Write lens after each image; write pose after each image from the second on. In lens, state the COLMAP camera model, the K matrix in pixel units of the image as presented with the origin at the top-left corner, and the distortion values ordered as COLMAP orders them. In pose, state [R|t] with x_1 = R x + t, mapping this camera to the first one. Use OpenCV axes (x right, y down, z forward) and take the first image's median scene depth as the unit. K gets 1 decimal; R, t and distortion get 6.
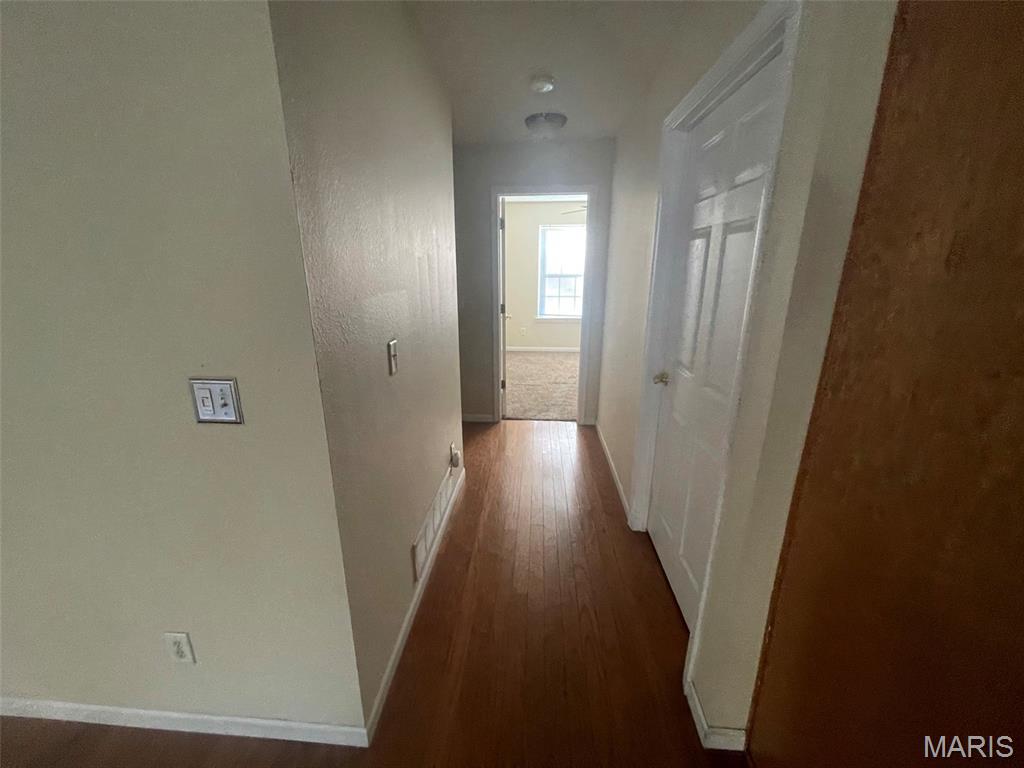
lens RADIAL K [[415.9, 0, 508.0], [0, 415.9, 387.5], [0, 0, 1]] dist [0.011073, -0.000187]
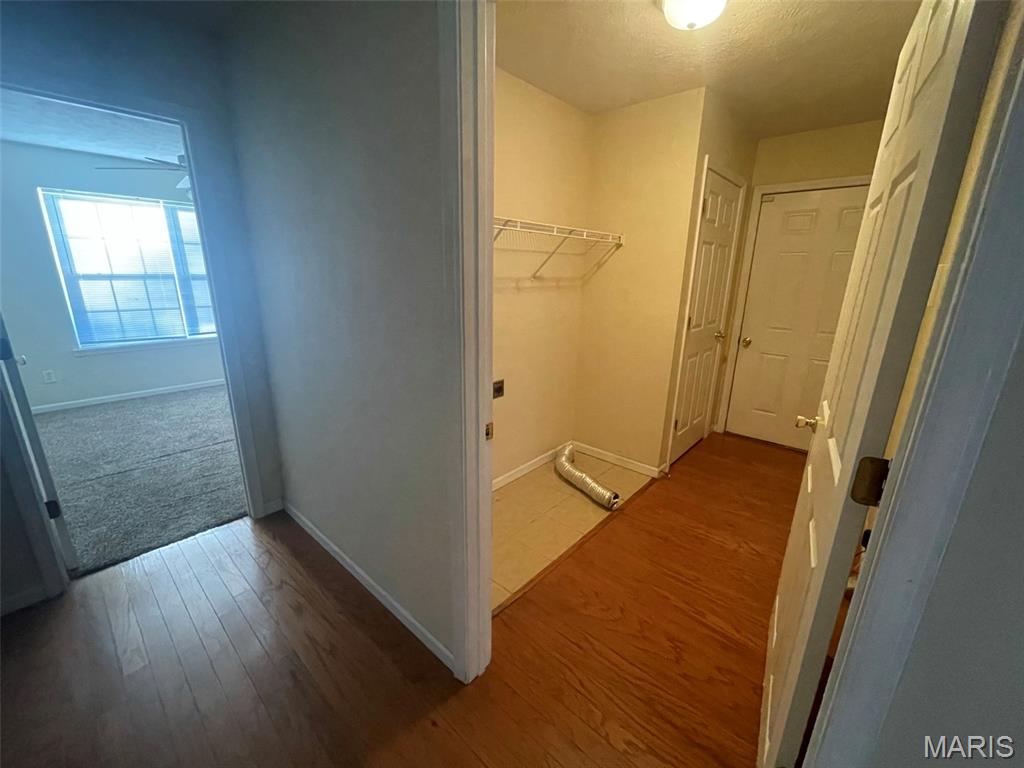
lens RADIAL K [[415.9, 0, 508.0], [0, 415.9, 387.5], [0, 0, 1]] dist [0.011073, -0.000187]
pose [[0.615657, -0.207312, 0.760255, -0.027458], [0.206287, 0.973530, 0.098417, -0.077769], [-0.760534, 0.096240, 0.642126, 0.274680]]
